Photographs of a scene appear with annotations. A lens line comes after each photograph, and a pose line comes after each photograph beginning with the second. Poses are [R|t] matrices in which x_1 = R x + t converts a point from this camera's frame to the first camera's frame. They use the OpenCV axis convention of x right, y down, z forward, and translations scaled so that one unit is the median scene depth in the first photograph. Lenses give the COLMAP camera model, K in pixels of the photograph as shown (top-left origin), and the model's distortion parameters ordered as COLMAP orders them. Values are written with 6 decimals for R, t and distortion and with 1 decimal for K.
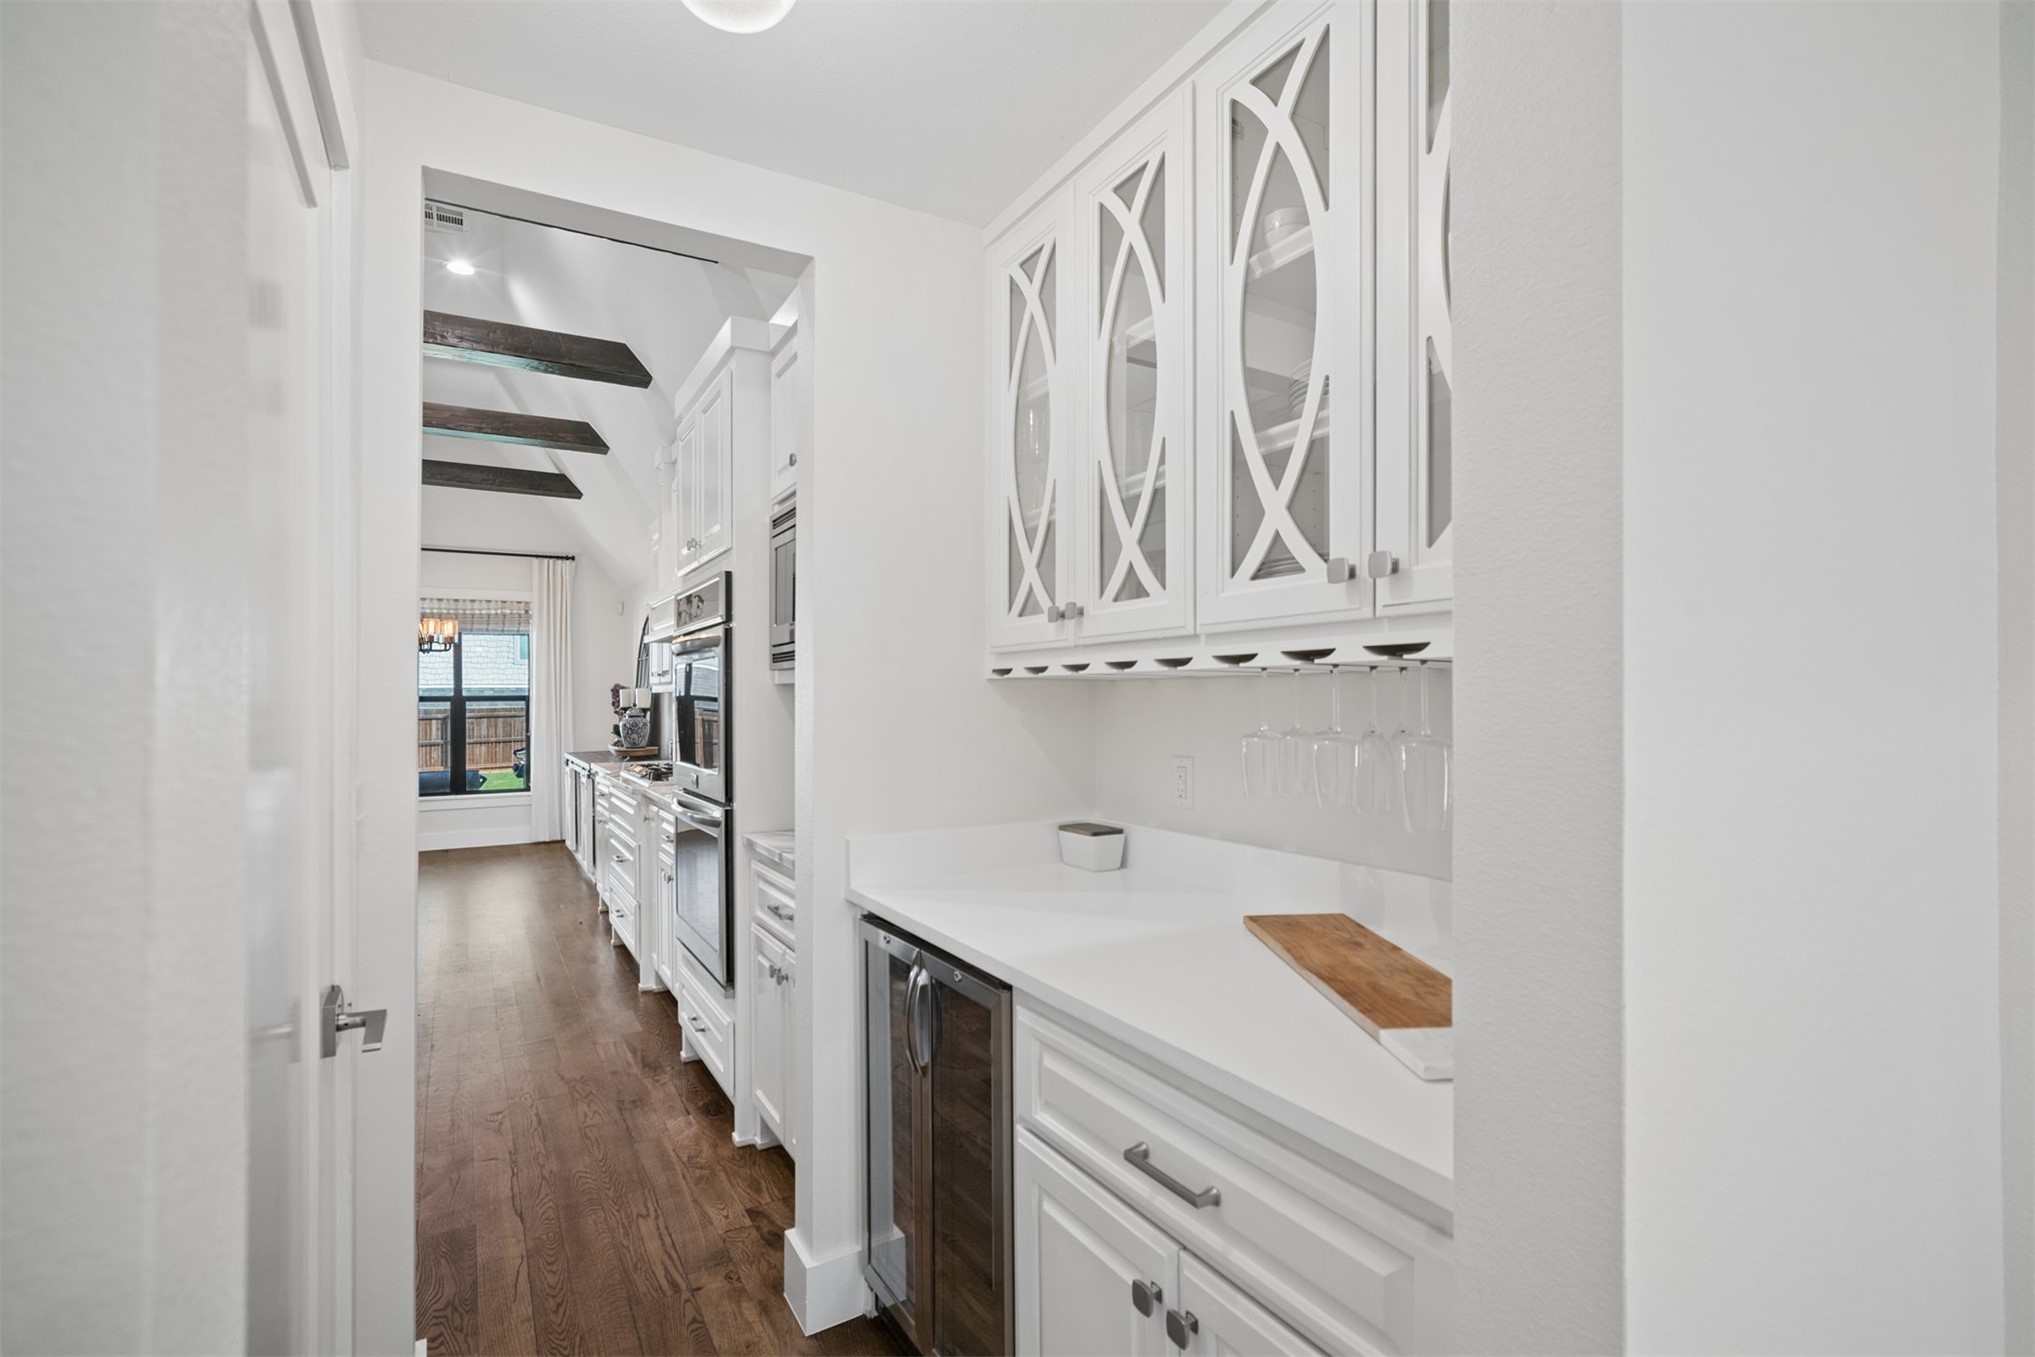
lens RADIAL K [[945.8, 0, 1026.6], [0, 945.8, 702.1], [0, 0, 1]] dist [-0.011946, 0.008592]
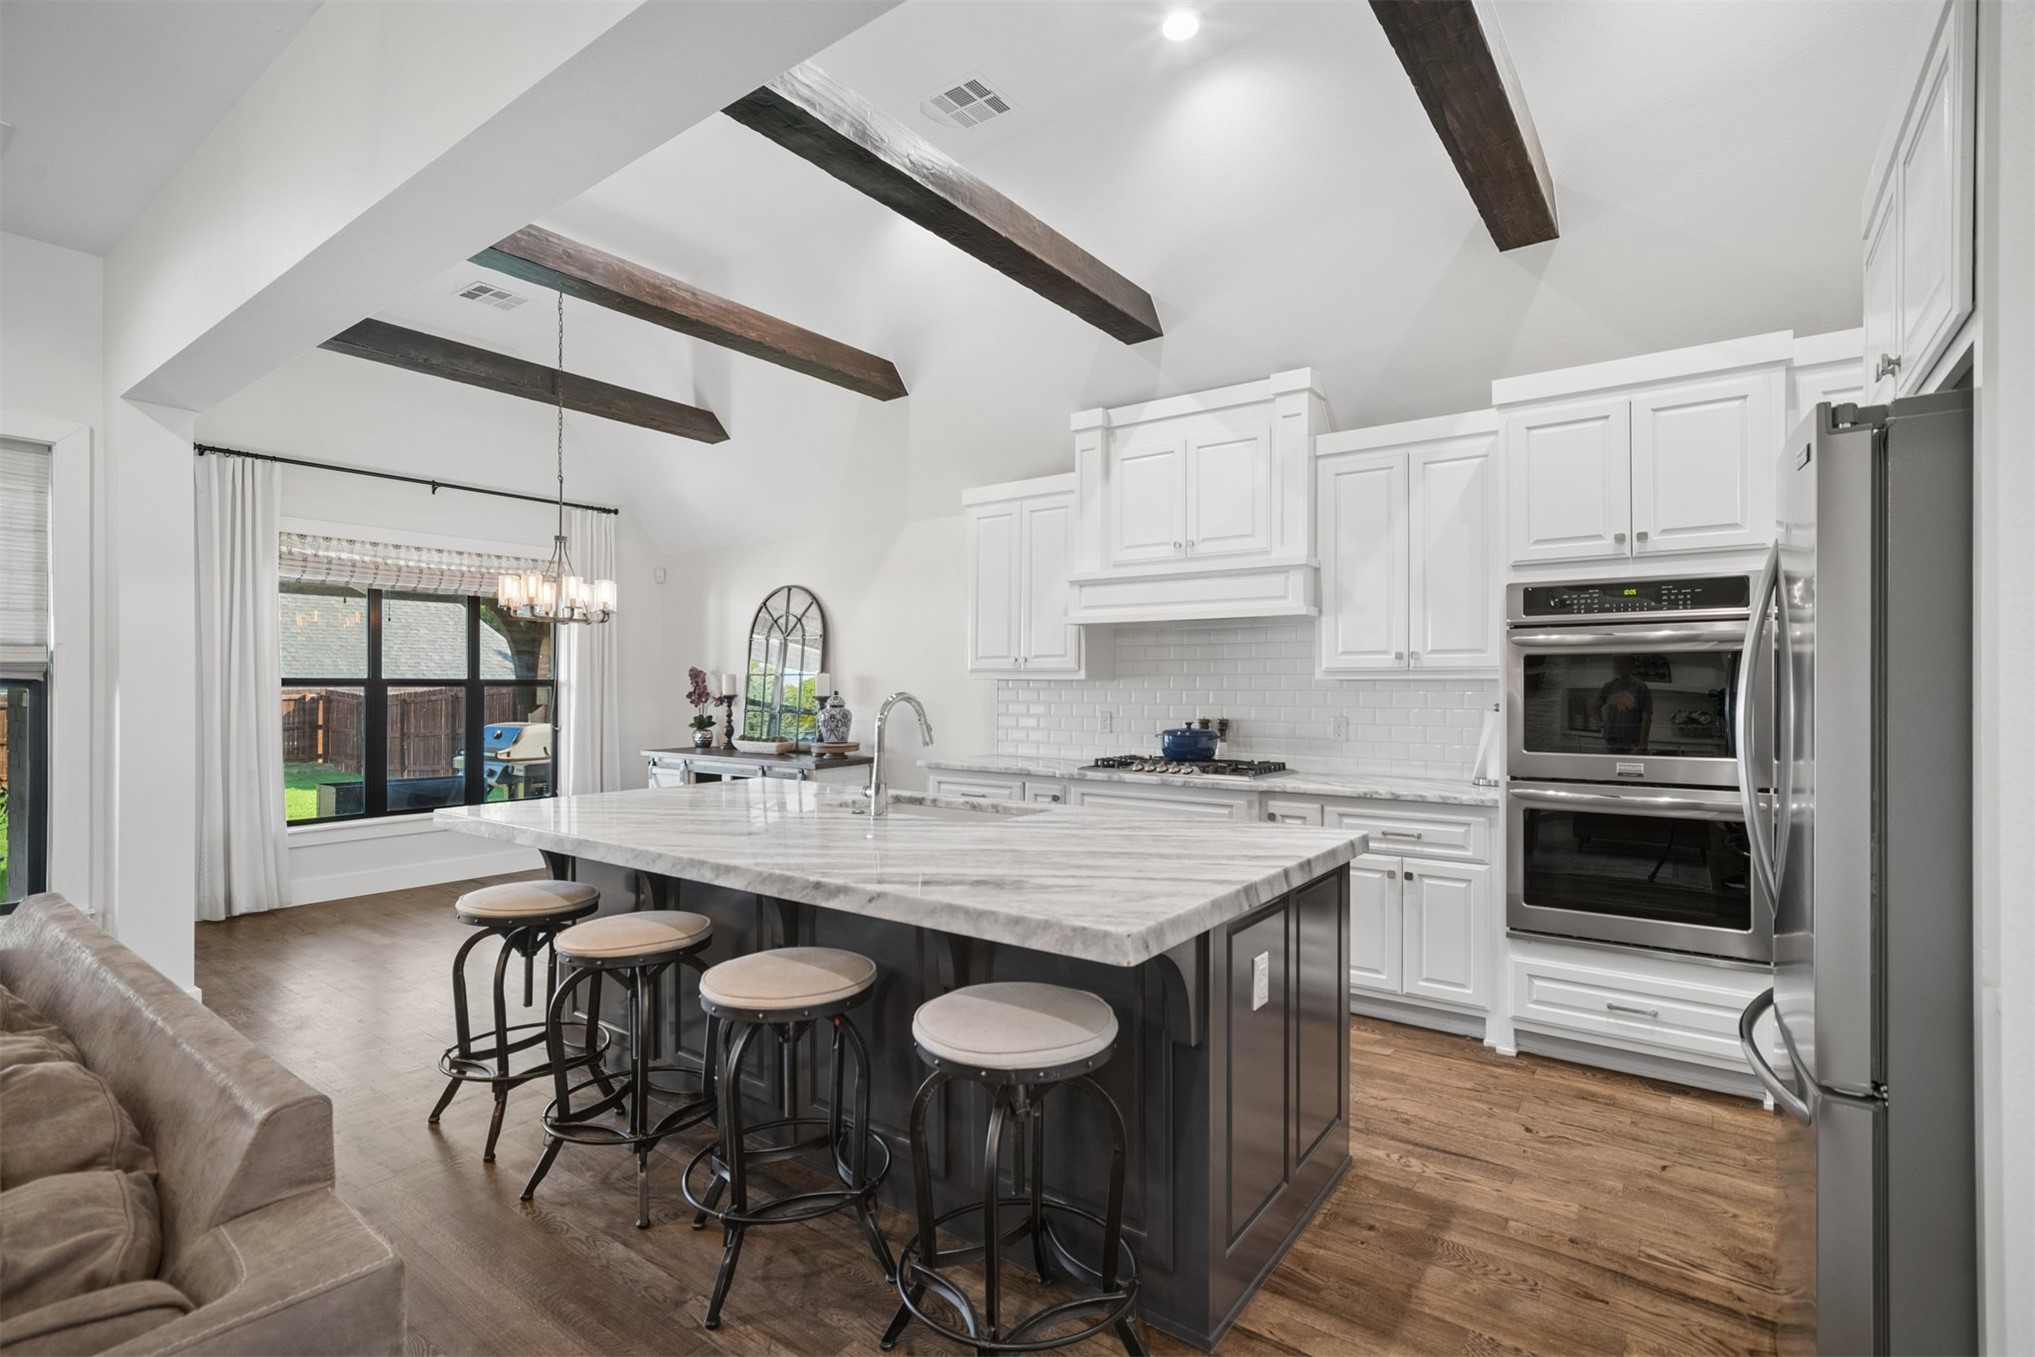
lens RADIAL K [[945.8, 0, 1017.2], [0, 945.8, 690.7], [0, 0, 1]] dist [-0.011946, 0.008592]
pose [[0.921339, 0.006563, 0.388704, -0.639919], [-0.006453, 0.999978, -0.001588, 0.001677], [-0.388706, -0.001045, 0.921361, 0.152517]]
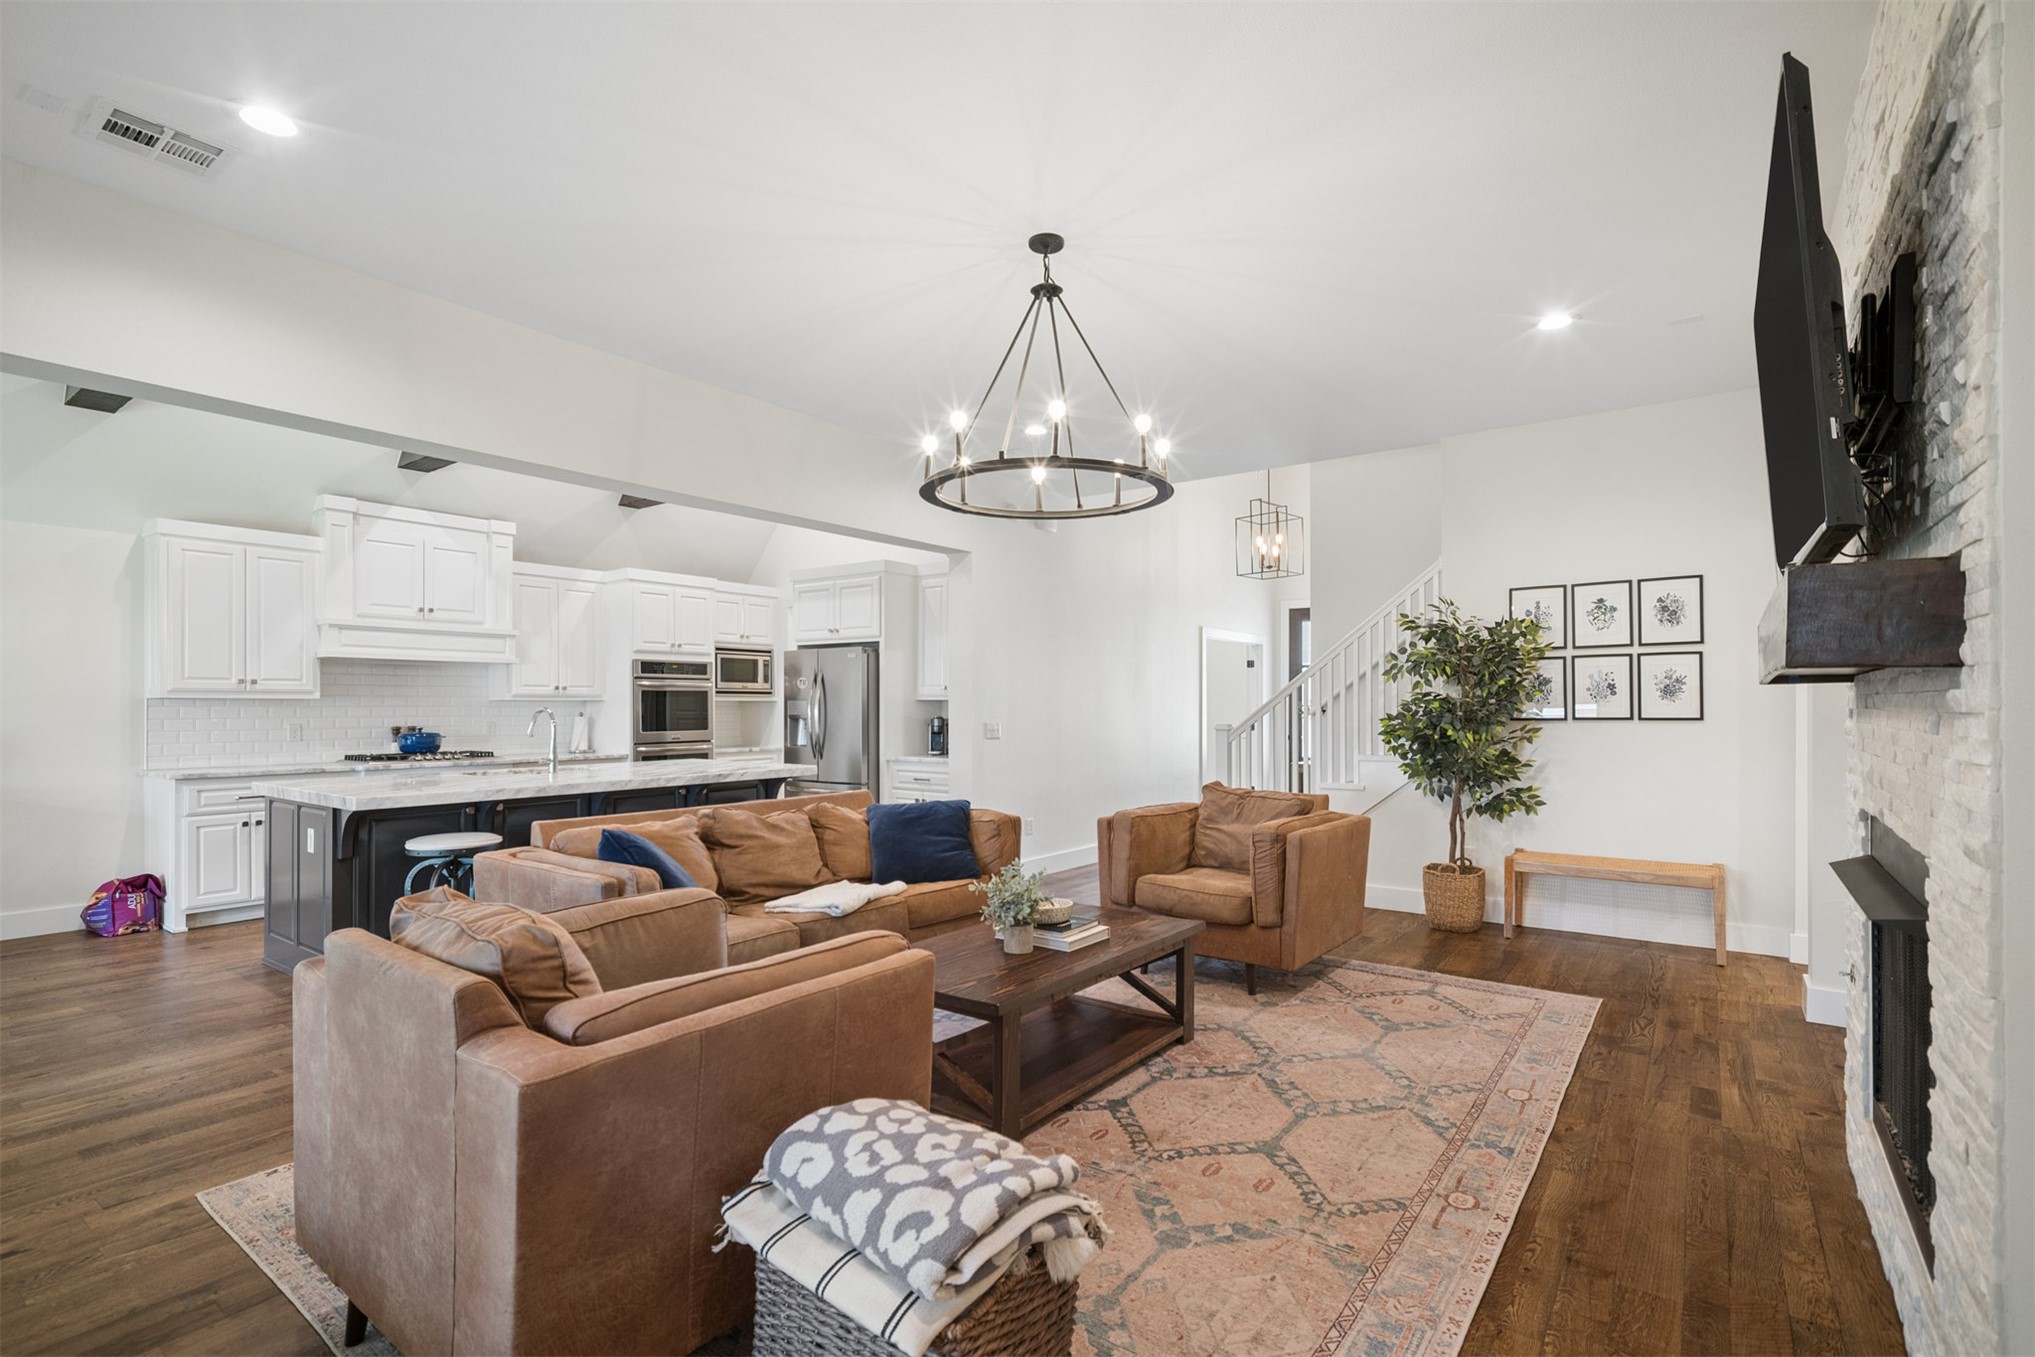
lens RADIAL K [[945.8, 0, 1046.6], [0, 945.8, 702.5], [0, 0, 1]] dist [-0.011946, 0.008592]
pose [[-0.412441, 0.010959, 0.910919, -1.474812], [0.008420, 0.999931, -0.008217, 0.008991], [-0.910946, 0.004280, -0.412504, 0.539815]]
